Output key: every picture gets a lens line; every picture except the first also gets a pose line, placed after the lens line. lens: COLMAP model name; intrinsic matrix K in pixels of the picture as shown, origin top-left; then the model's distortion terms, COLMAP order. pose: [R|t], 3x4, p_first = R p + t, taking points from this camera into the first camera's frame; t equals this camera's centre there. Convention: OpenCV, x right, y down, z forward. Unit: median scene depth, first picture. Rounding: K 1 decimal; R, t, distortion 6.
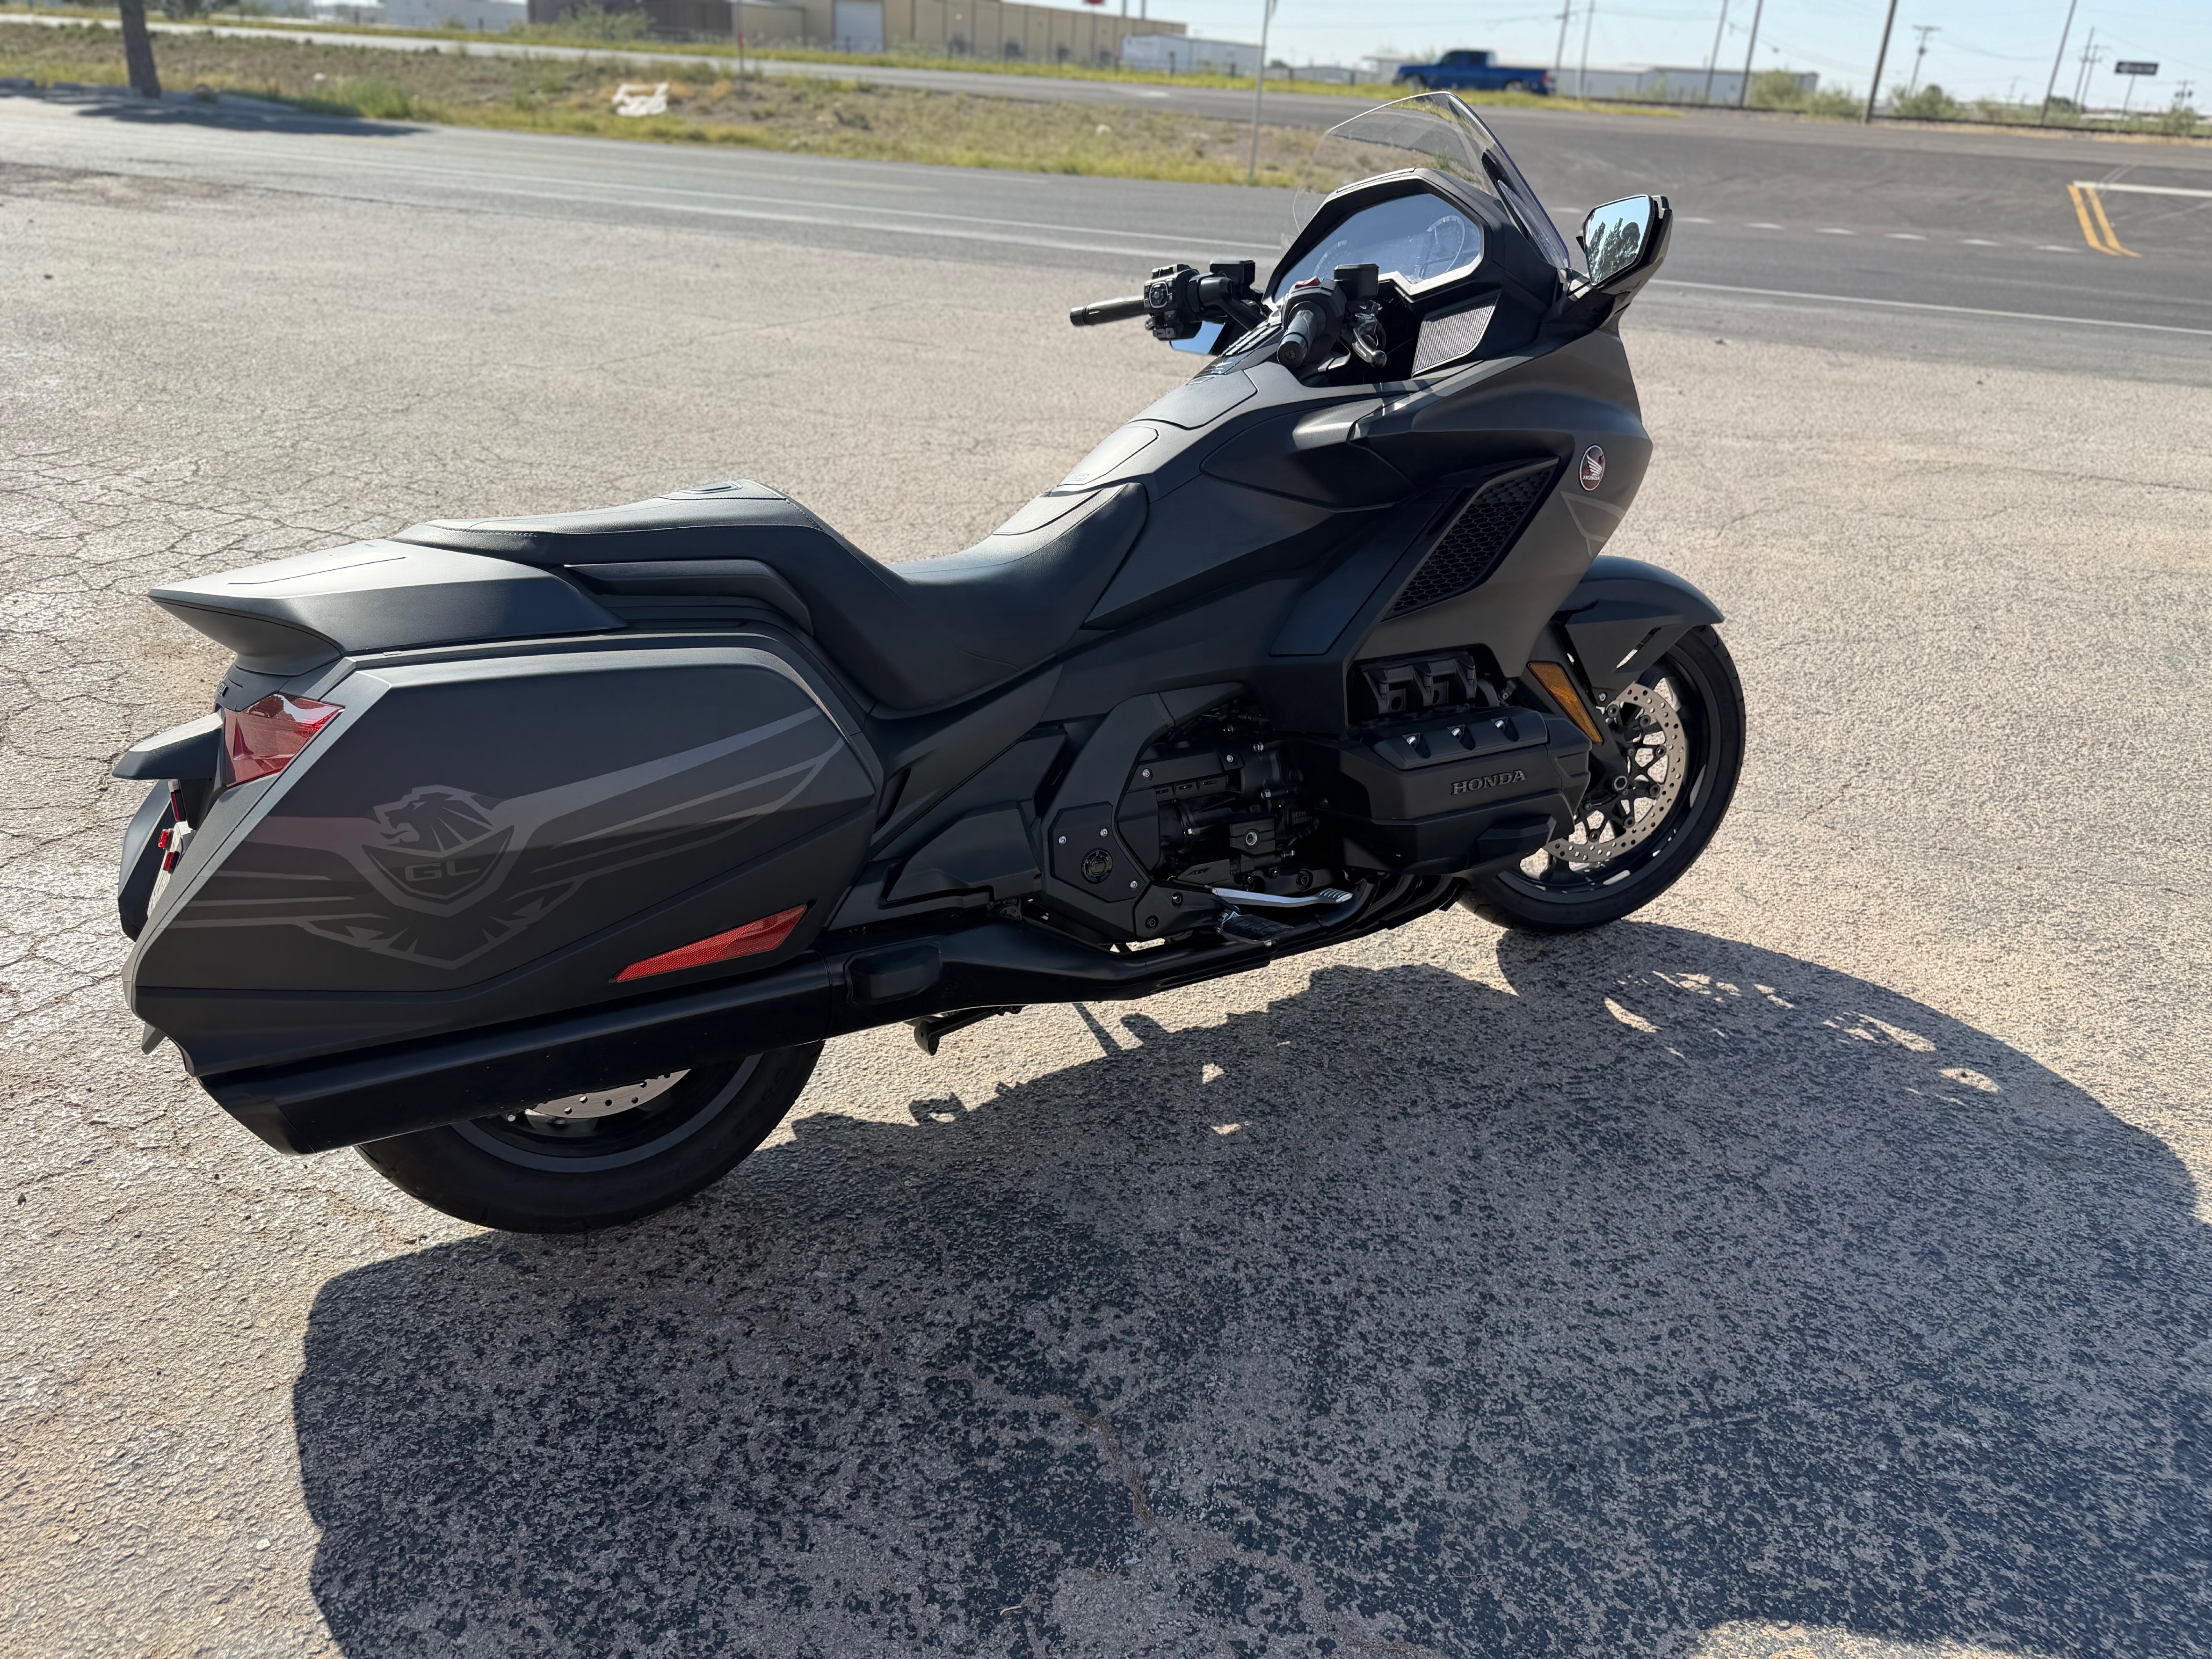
lens RADIAL K [[1535.8, 0, 1106.0], [0, 1535.8, 829.5], [0, 0, 1]] dist [-0.004114, -0.002160]
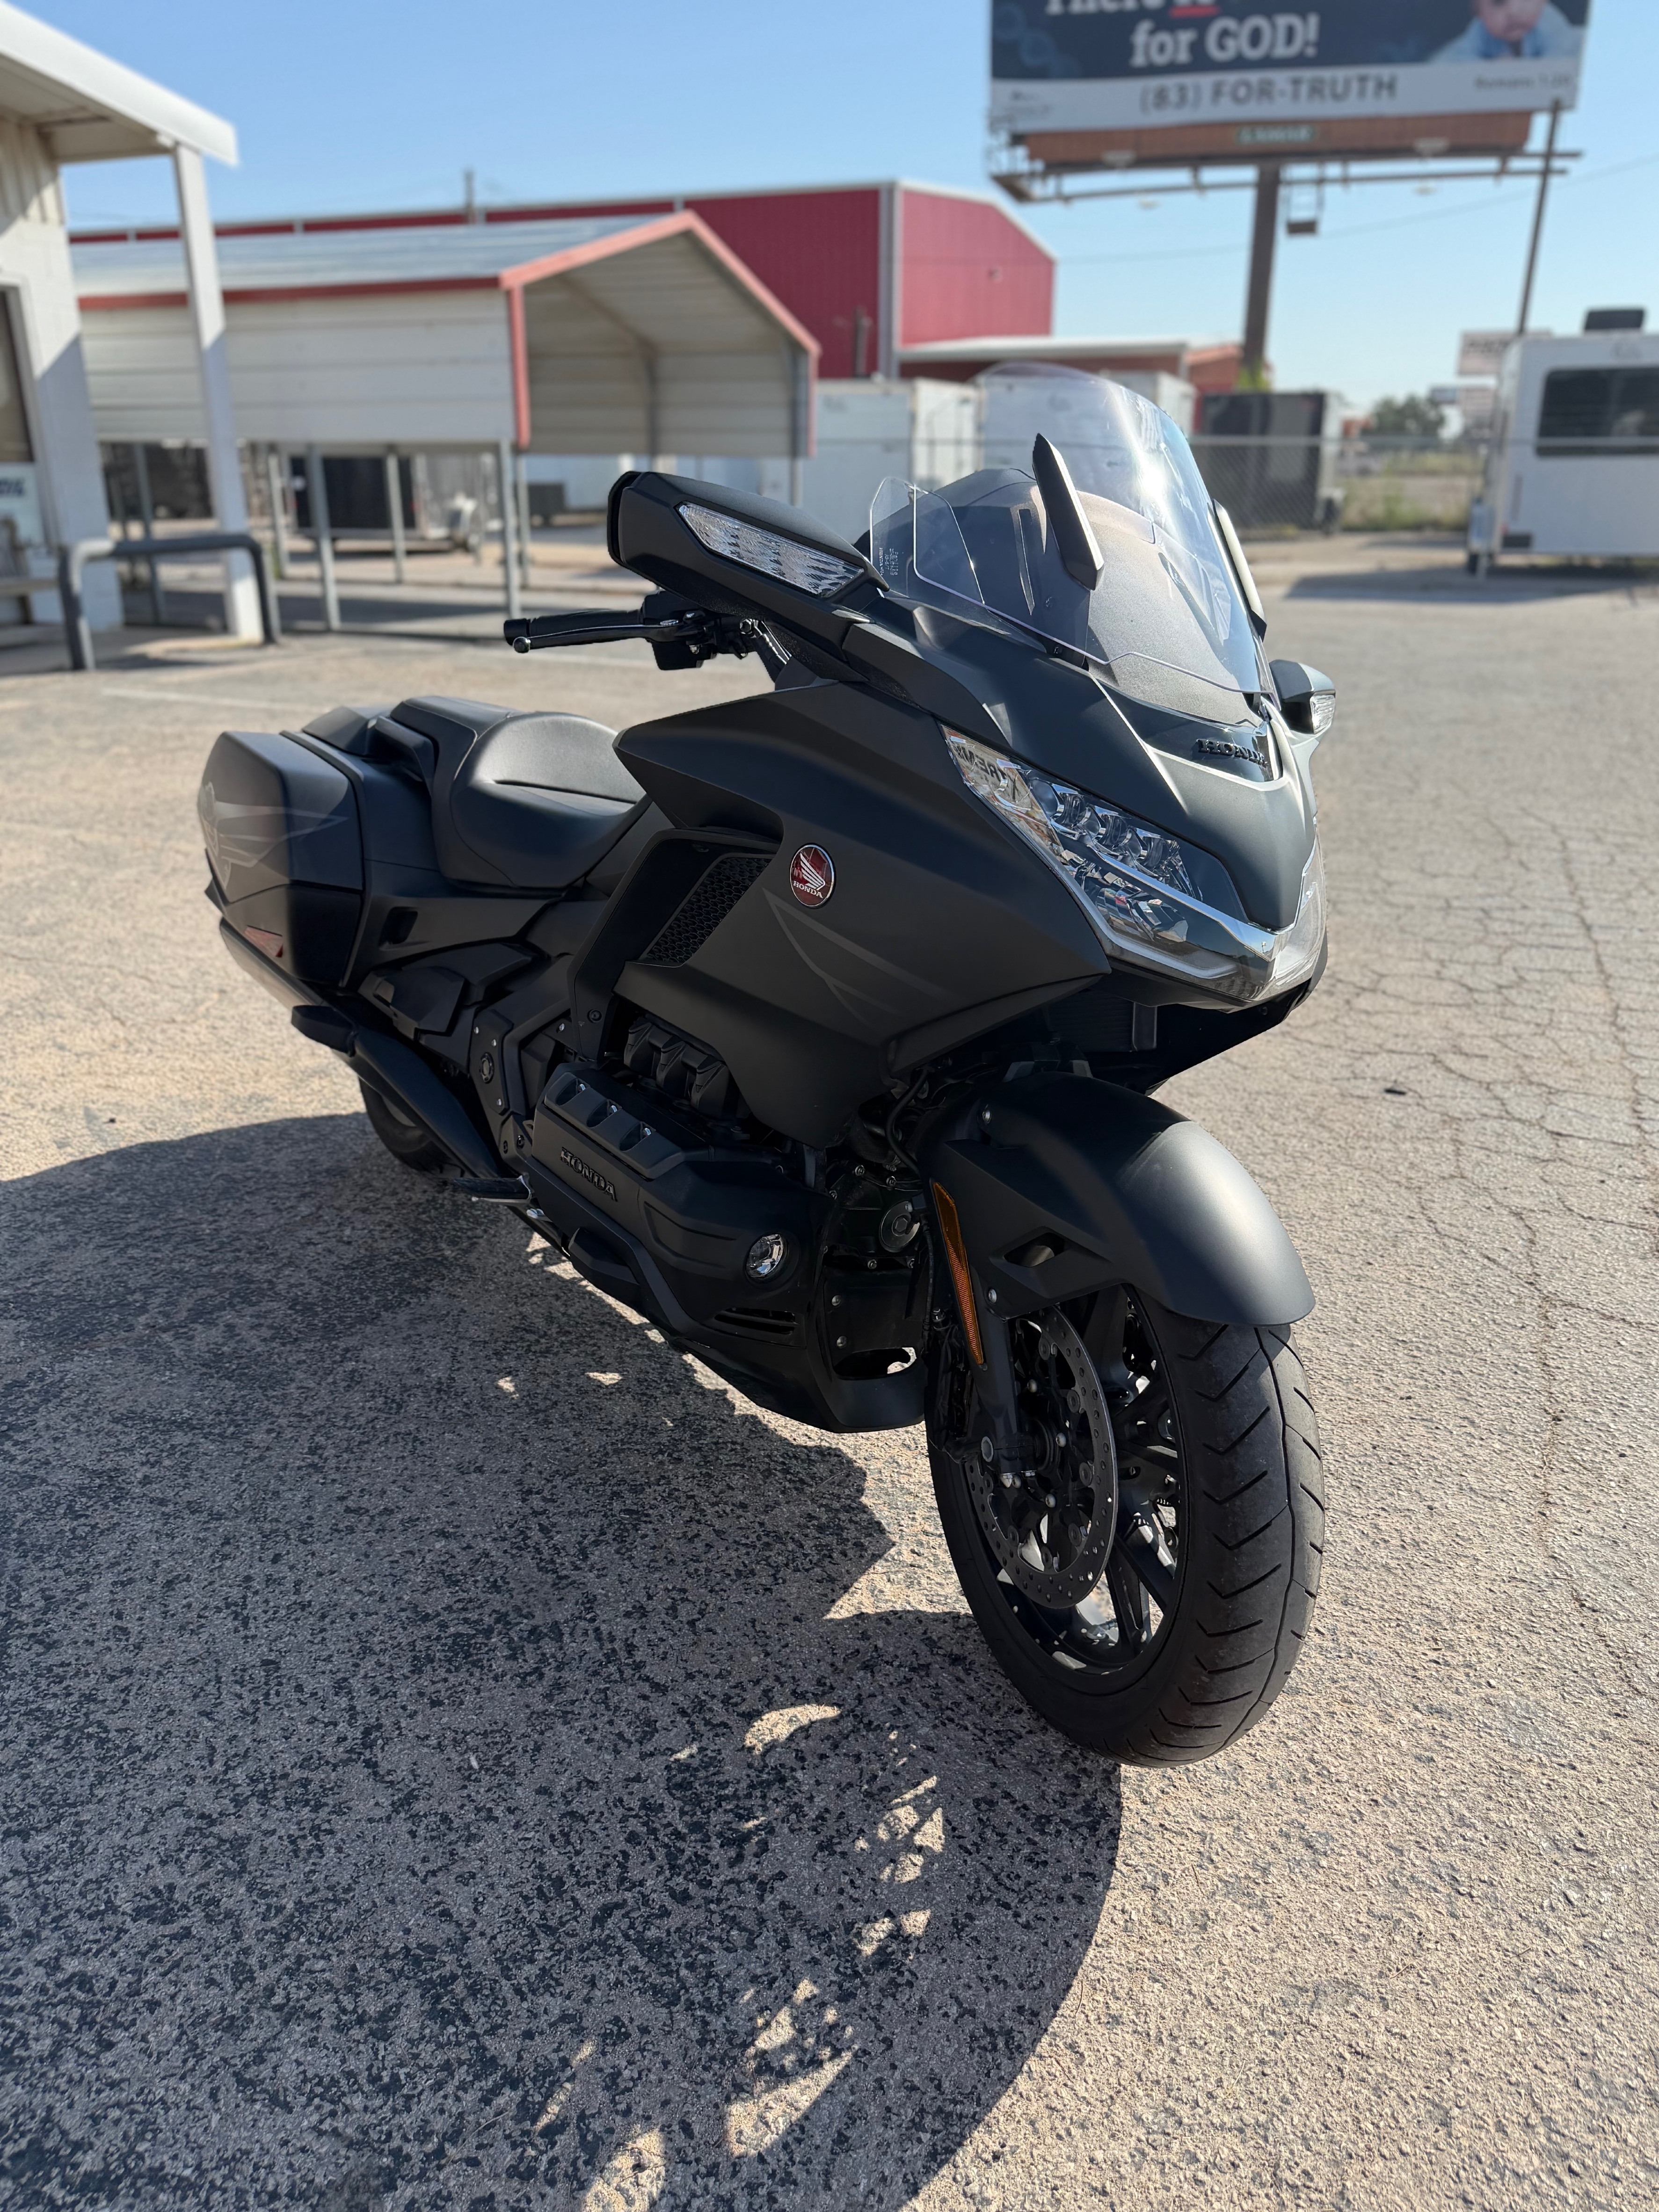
lens RADIAL K [[1620.3, 0, 829.5], [0, 1620.3, 1106.0], [0, 0, 1]] dist [-0.002523, 0.002927]
pose [[0.091201, 0.329795, -0.939637, 0.916844], [-0.442608, 0.858672, 0.258418, -0.293377], [0.892065, 0.392323, 0.224282, 0.771473]]
